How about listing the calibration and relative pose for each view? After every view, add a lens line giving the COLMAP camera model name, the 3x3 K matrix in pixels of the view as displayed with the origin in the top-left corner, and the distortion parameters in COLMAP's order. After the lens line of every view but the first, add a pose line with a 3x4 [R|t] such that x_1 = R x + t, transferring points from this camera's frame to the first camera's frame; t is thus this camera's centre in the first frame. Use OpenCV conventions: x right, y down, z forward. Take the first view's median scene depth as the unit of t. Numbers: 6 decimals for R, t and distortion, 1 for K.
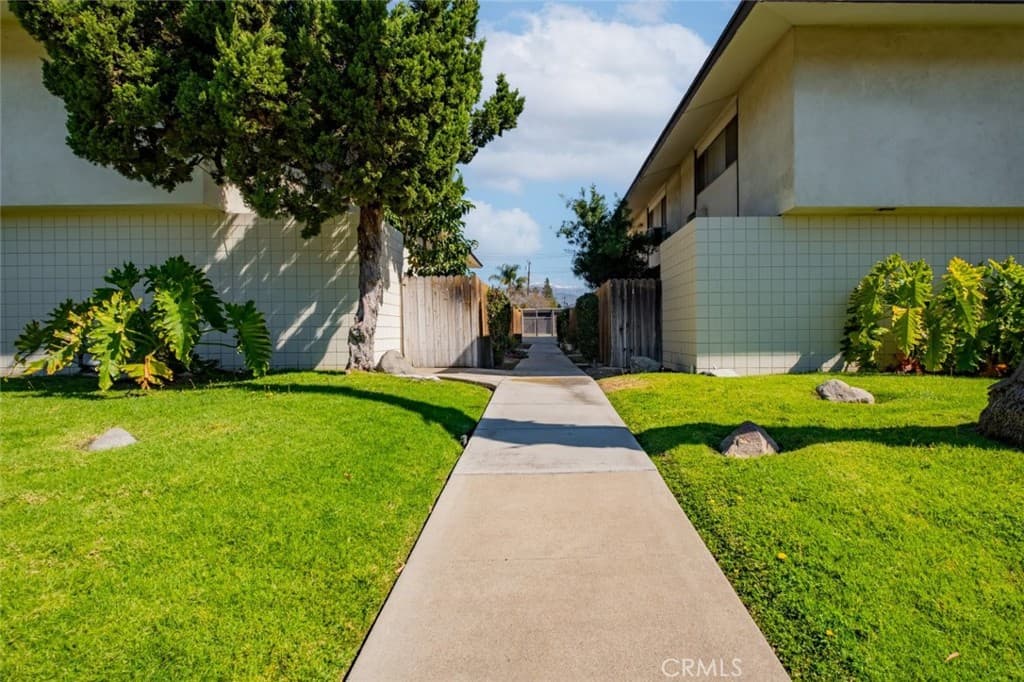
lens RADIAL K [[450.6, 0, 512.0], [0, 450.6, 341.0], [0, 0, 1]] dist [-0.008152, -0.000139]
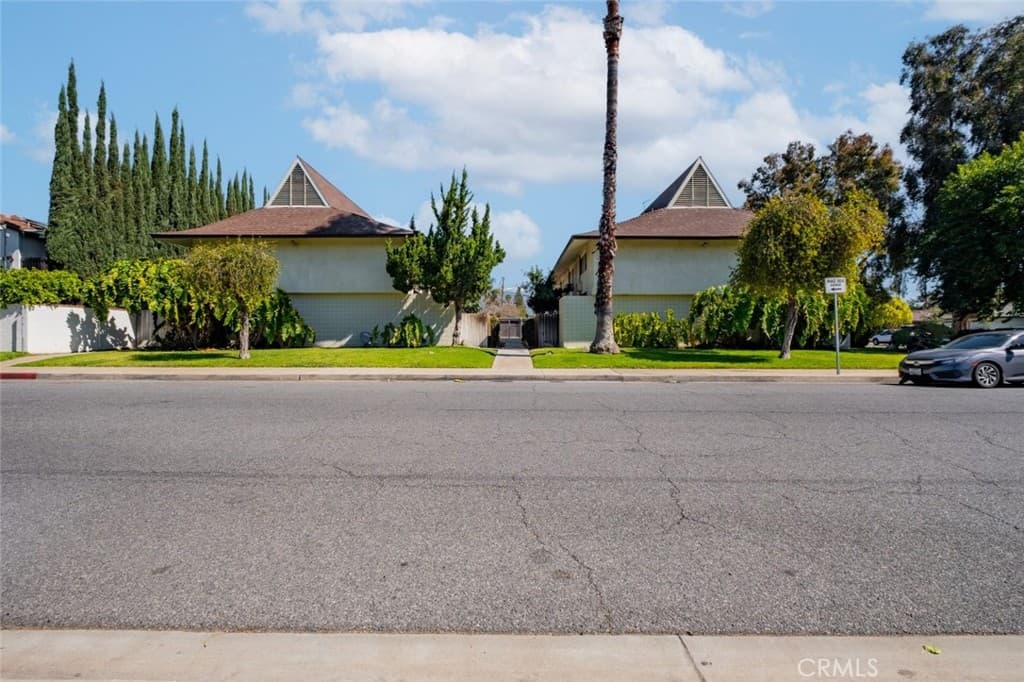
lens RADIAL K [[450.6, 0, 512.0], [0, 450.6, 341.0], [0, 0, 1]] dist [-0.008152, -0.000139]
pose [[0.998010, 0.011726, 0.061954, -0.067875], [-0.011097, 0.999883, -0.010482, 0.032637], [-0.062069, 0.009773, 0.998024, -1.203588]]
